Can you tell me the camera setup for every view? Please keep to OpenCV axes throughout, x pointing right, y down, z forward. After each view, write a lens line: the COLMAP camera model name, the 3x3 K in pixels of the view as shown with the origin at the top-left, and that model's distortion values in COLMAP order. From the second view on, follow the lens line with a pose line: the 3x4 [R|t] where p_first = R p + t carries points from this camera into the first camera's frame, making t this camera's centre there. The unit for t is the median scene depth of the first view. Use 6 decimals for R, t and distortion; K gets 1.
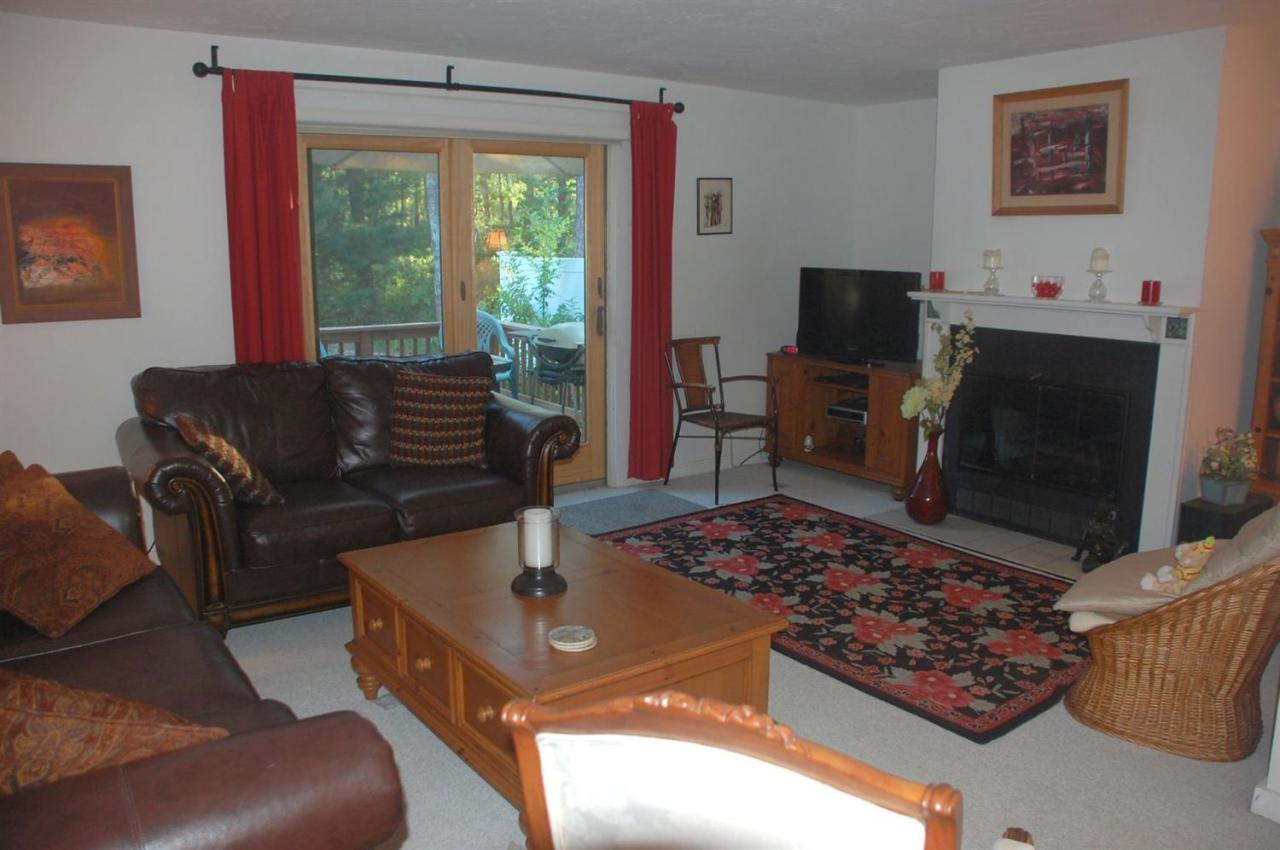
lens RADIAL K [[984.5, 0, 640.6], [0, 984.5, 431.5], [0, 0, 1]] dist [-0.173437, 0.134926]
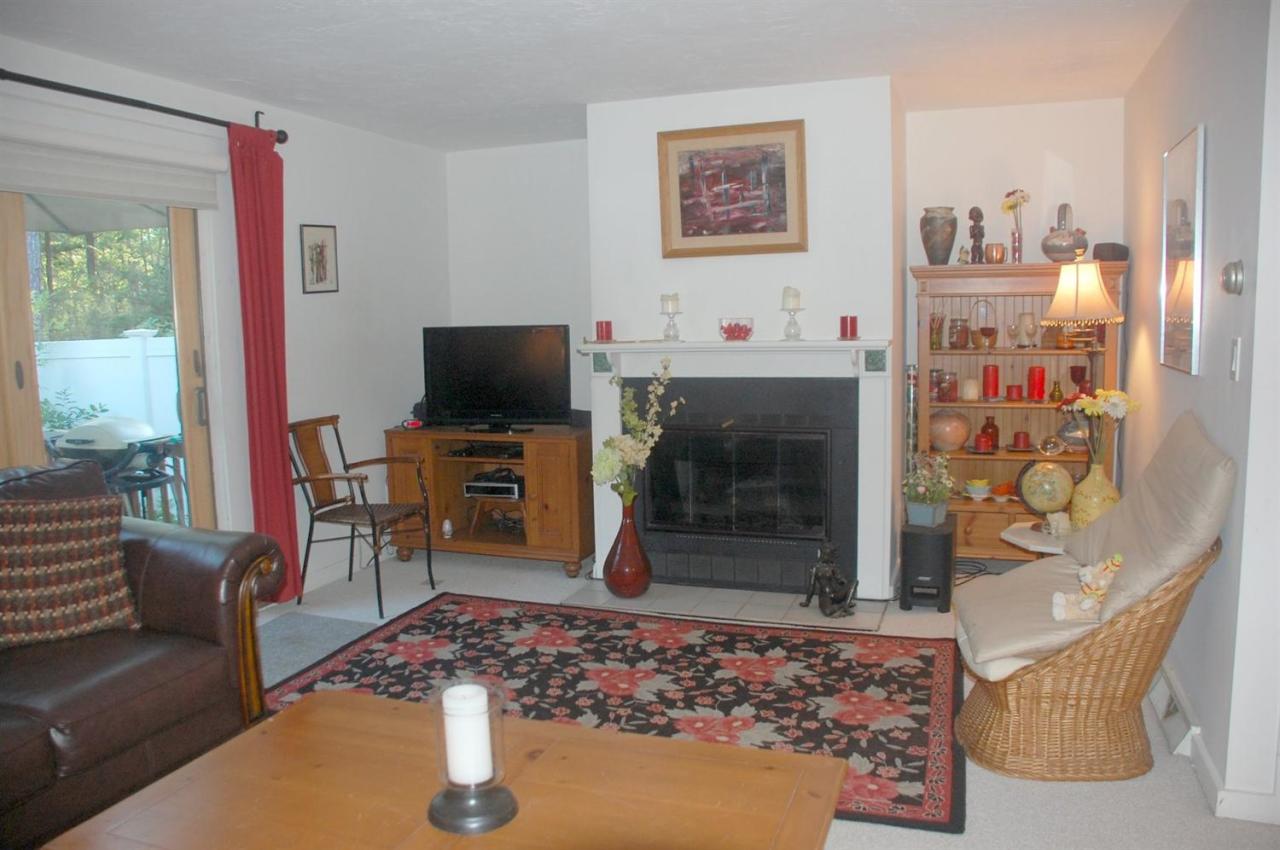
lens RADIAL K [[967.9, 0, 640.0], [0, 967.9, 425.0], [0, 0, 1]] dist [-0.169841, 0.124369]
pose [[0.831320, -0.085623, 0.549158, -0.191801], [0.130787, 0.990453, -0.043558, -0.025711], [-0.540186, 0.108034, 0.834582, 0.247023]]
